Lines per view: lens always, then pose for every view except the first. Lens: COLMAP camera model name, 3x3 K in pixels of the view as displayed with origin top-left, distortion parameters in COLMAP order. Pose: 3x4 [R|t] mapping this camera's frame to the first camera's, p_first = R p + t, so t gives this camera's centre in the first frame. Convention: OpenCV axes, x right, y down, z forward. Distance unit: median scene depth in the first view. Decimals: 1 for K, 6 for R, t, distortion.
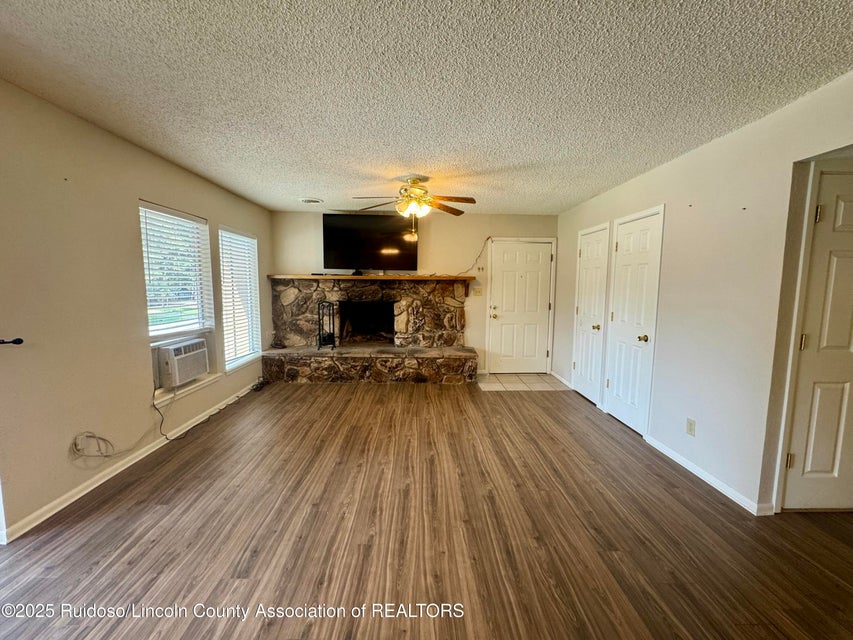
lens RADIAL K [[342.8, 0, 426.5], [0, 342.8, 319.4], [0, 0, 1]] dist [-0.004226, 0.000619]
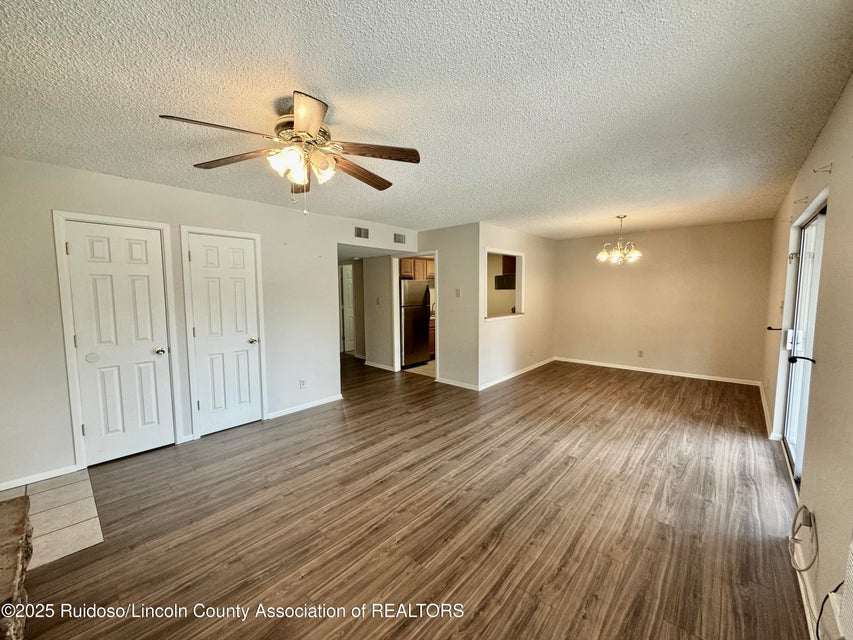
lens RADIAL K [[342.8, 0, 425.0], [0, 342.8, 317.8], [0, 0, 1]] dist [-0.004226, 0.000619]
pose [[-0.723145, -0.062282, 0.687882, -0.513695], [0.067677, 0.984744, 0.160306, -0.146170], [-0.687373, 0.162478, -0.707898, 1.175132]]
